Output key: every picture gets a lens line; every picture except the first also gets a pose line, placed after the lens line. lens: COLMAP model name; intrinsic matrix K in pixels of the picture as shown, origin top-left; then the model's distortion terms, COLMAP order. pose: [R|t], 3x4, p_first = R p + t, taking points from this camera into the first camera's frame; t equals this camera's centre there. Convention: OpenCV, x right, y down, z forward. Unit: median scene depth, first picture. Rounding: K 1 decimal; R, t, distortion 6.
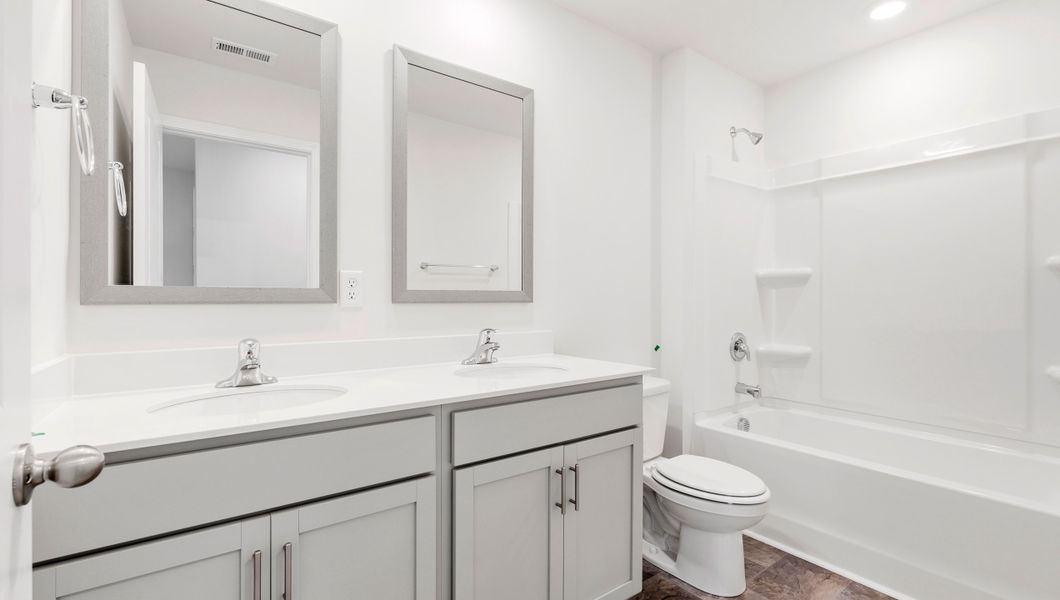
lens RADIAL K [[484.6, 0, 539.0], [0, 484.6, 298.5], [0, 0, 1]] dist [-0.005597, -0.000374]
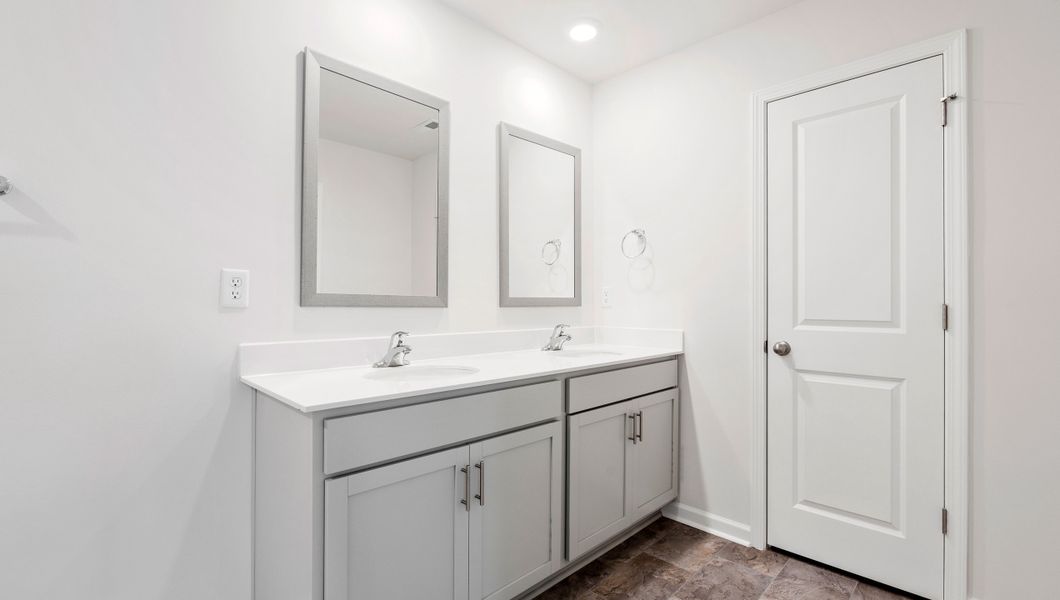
lens RADIAL K [[464.3, 0, 510.4], [0, 464.3, 302.2], [0, 0, 1]] dist [-0.004583, -0.001195]
pose [[0.991763, 0.005588, 0.127962, -0.450197], [-0.005400, 0.999984, -0.001818, -0.001228], [-0.127970, 0.001113, 0.991777, -0.352766]]
